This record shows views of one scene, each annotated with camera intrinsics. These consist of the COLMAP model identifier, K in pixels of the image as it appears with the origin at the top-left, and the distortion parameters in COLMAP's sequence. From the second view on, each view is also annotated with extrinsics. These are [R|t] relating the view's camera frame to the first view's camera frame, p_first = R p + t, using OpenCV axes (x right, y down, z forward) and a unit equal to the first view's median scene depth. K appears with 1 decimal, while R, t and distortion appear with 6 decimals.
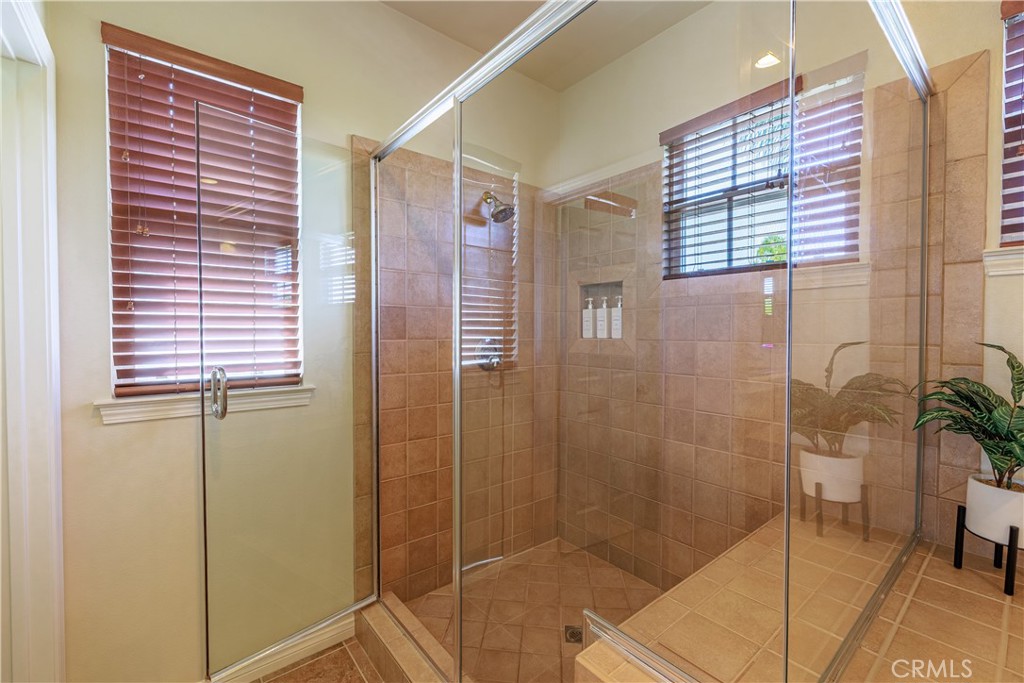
lens RADIAL K [[428.3, 0, 512.0], [0, 428.3, 341.5], [0, 0, 1]] dist [0.000755, 0.000136]
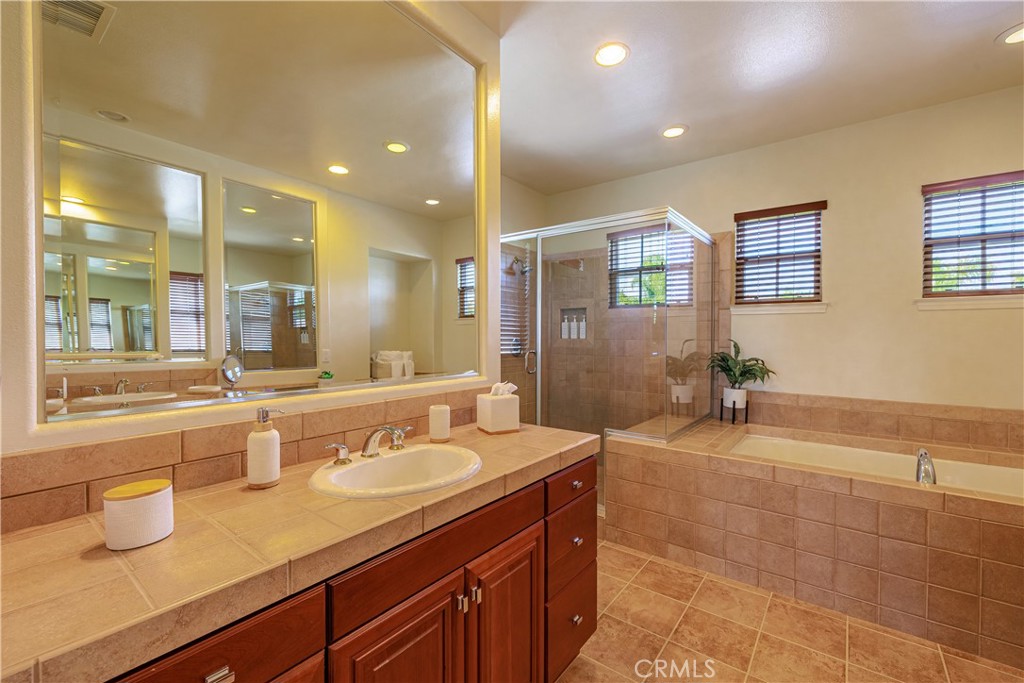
lens RADIAL K [[432.7, 0, 508.5], [0, 432.7, 339.8], [0, 0, 1]] dist [0.000867, 0.000267]
pose [[0.973638, -0.000293, 0.228098, -0.544352], [0.002734, 0.999942, -0.010387, 0.018283], [-0.228082, 0.010737, 0.973583, -0.822041]]
